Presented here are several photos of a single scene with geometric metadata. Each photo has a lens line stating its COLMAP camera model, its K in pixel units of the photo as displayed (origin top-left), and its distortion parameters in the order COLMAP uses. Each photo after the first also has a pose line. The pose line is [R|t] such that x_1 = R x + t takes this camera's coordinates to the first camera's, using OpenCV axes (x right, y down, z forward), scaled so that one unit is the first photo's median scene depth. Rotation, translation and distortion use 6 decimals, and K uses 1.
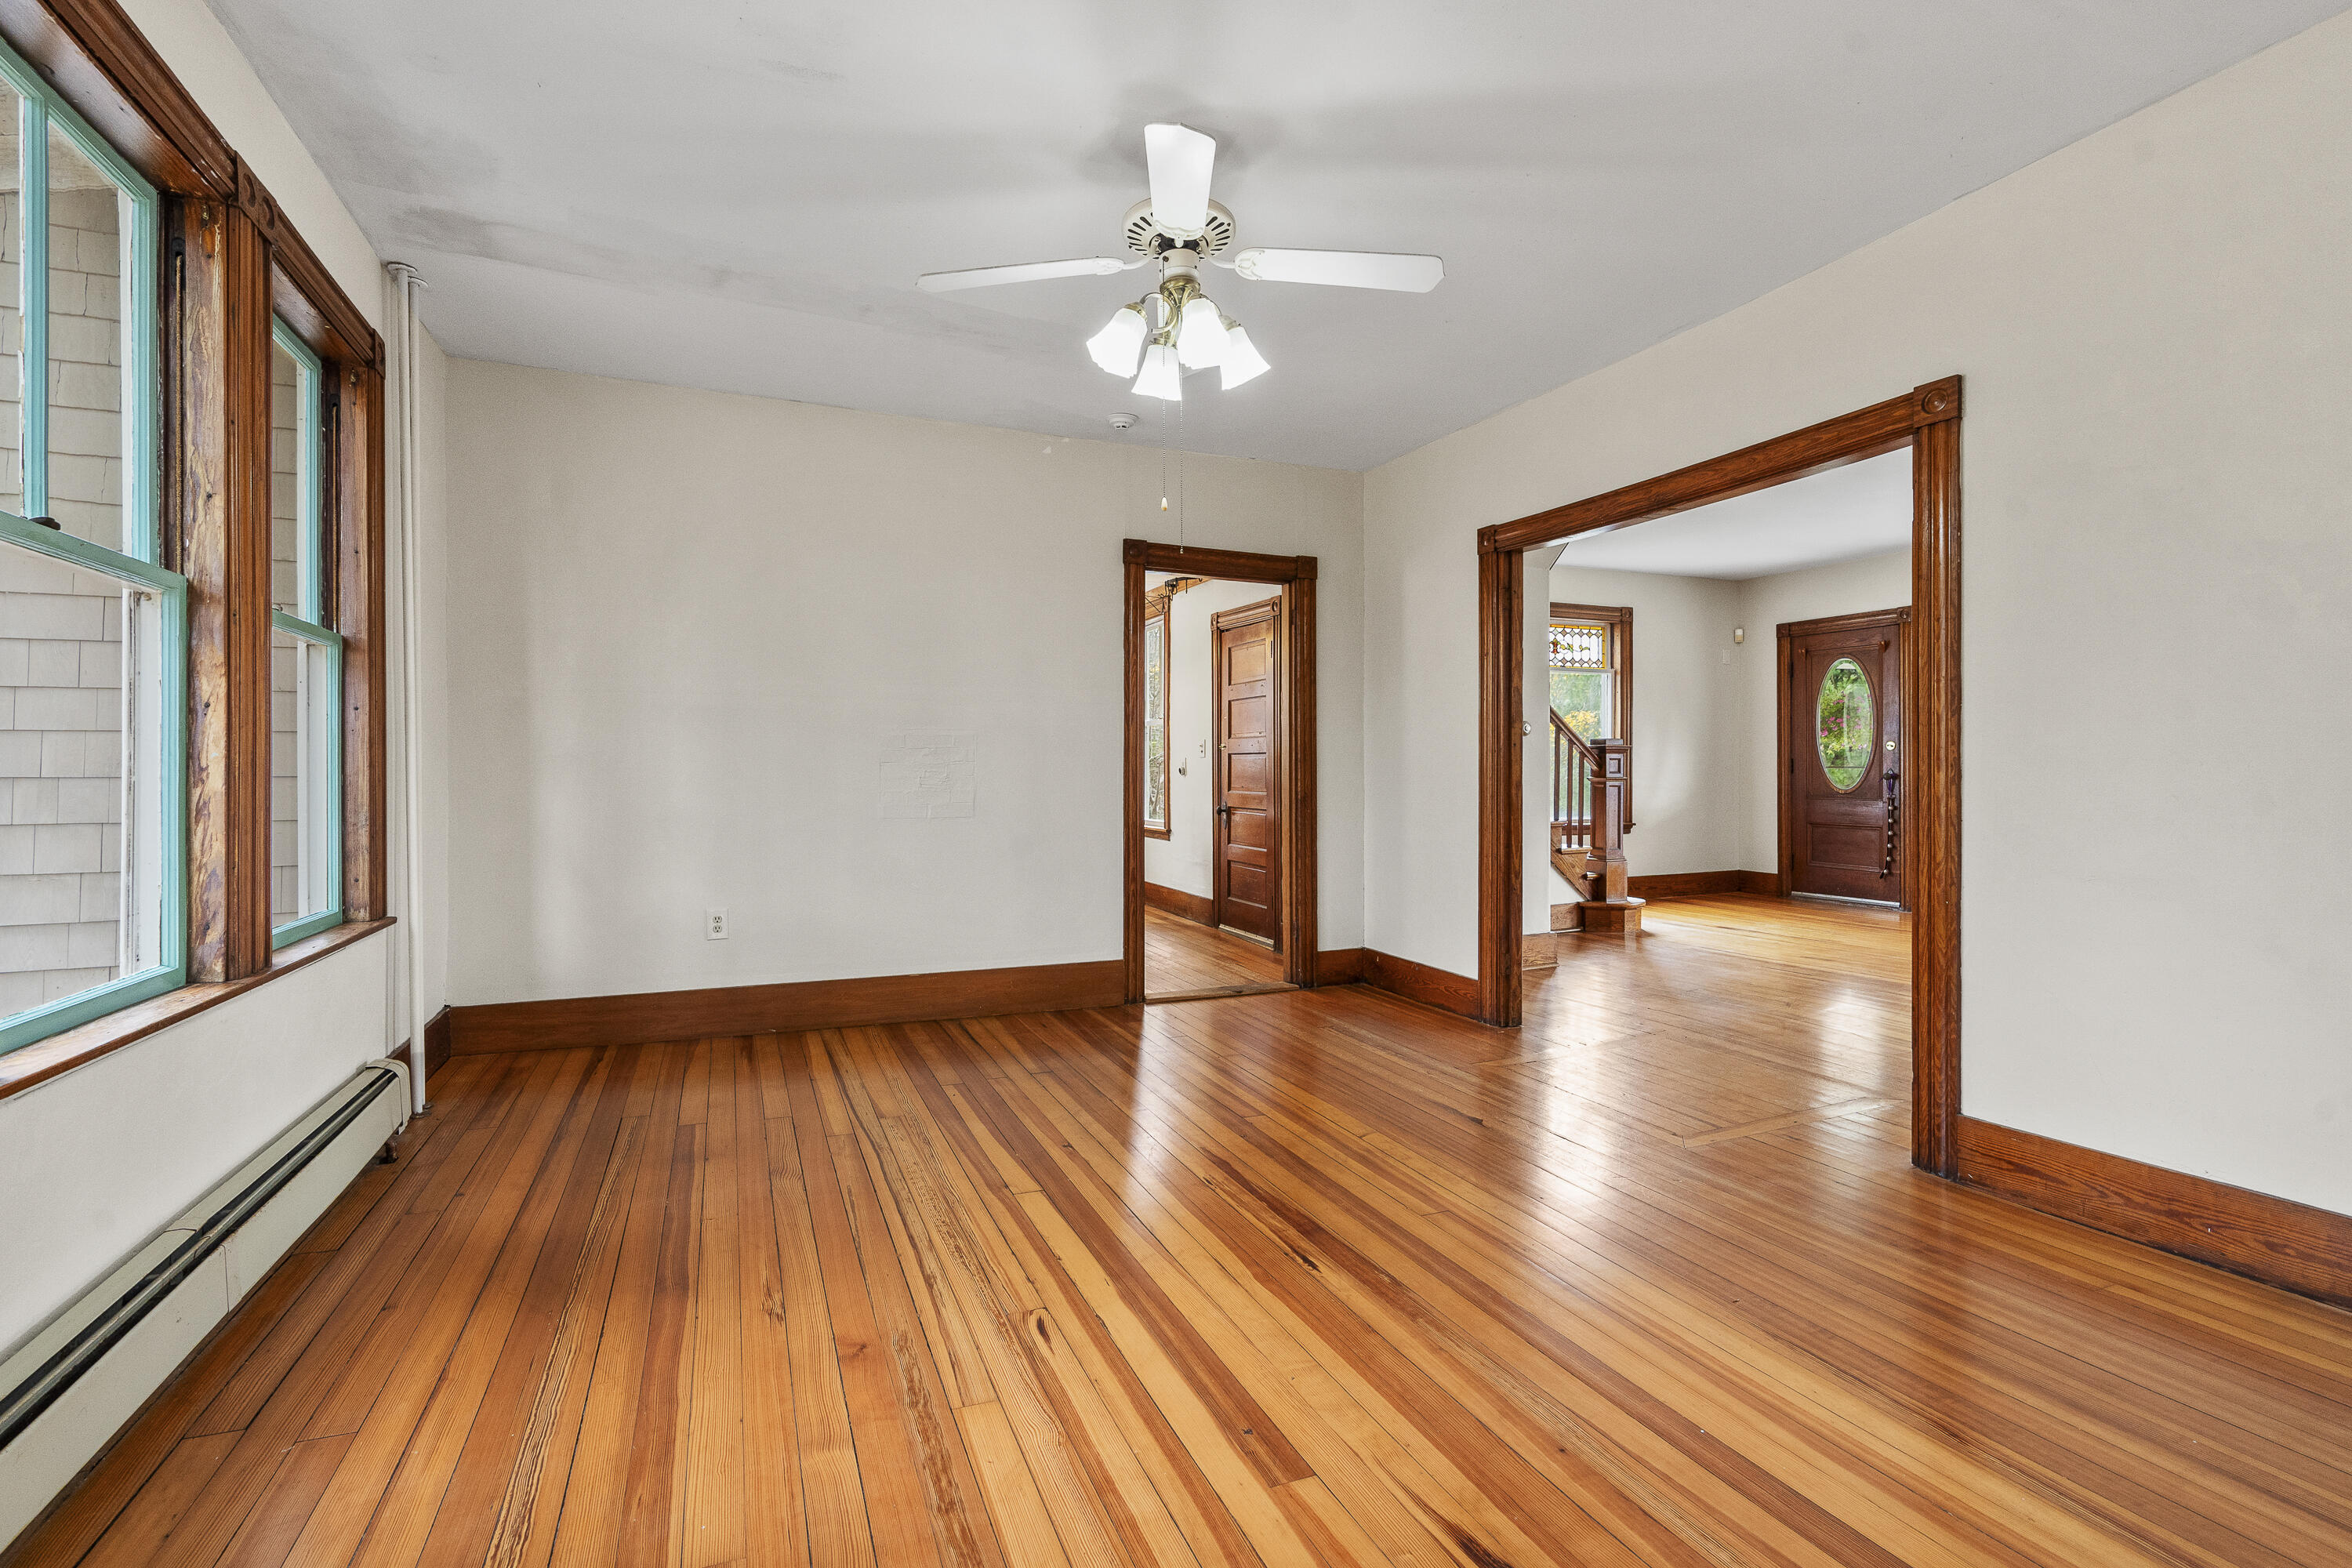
lens RADIAL K [[1060.1, 0, 1186.9], [0, 1060.1, 772.3], [0, 0, 1]] dist [-0.000295, 0.000044]
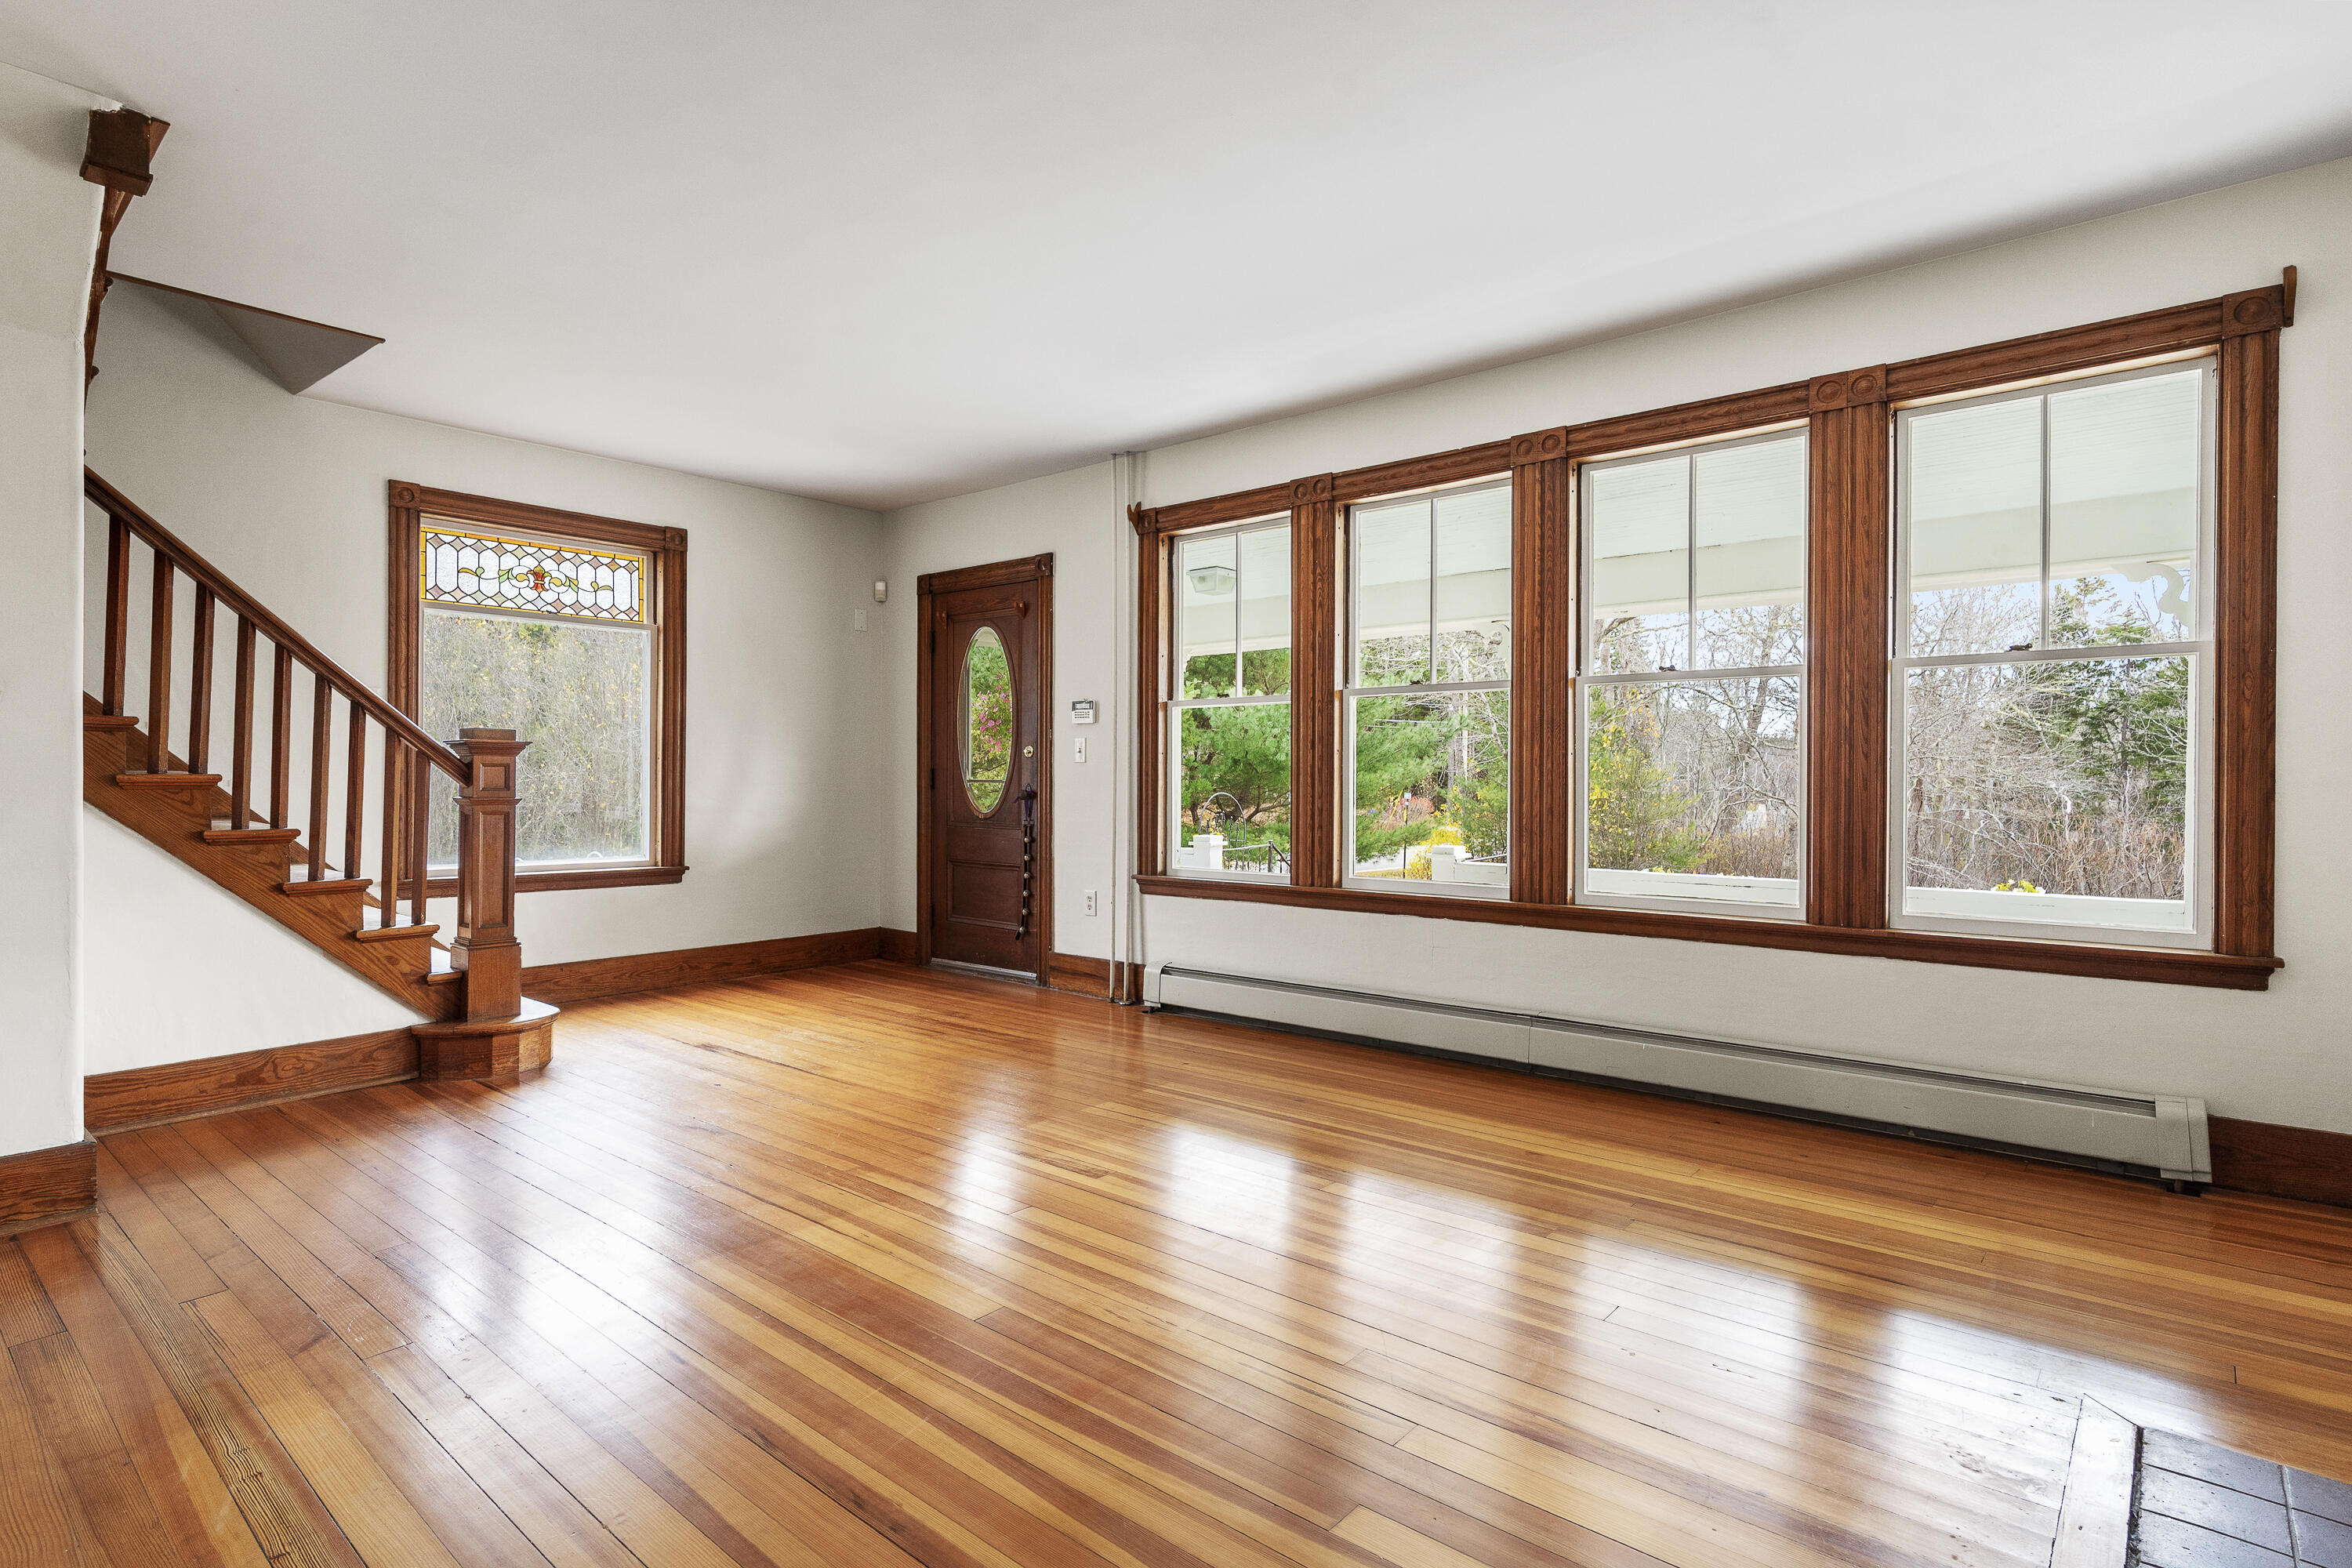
lens RADIAL K [[1168.1, 0, 1170.5], [0, 1168.1, 781.3], [0, 0, 1]] dist [-0.001566, 0.001432]
pose [[0.894298, 0.003568, 0.447459, 0.369147], [-0.004744, 0.999988, 0.001506, -0.006296], [-0.447448, -0.003469, 0.894303, 0.241776]]
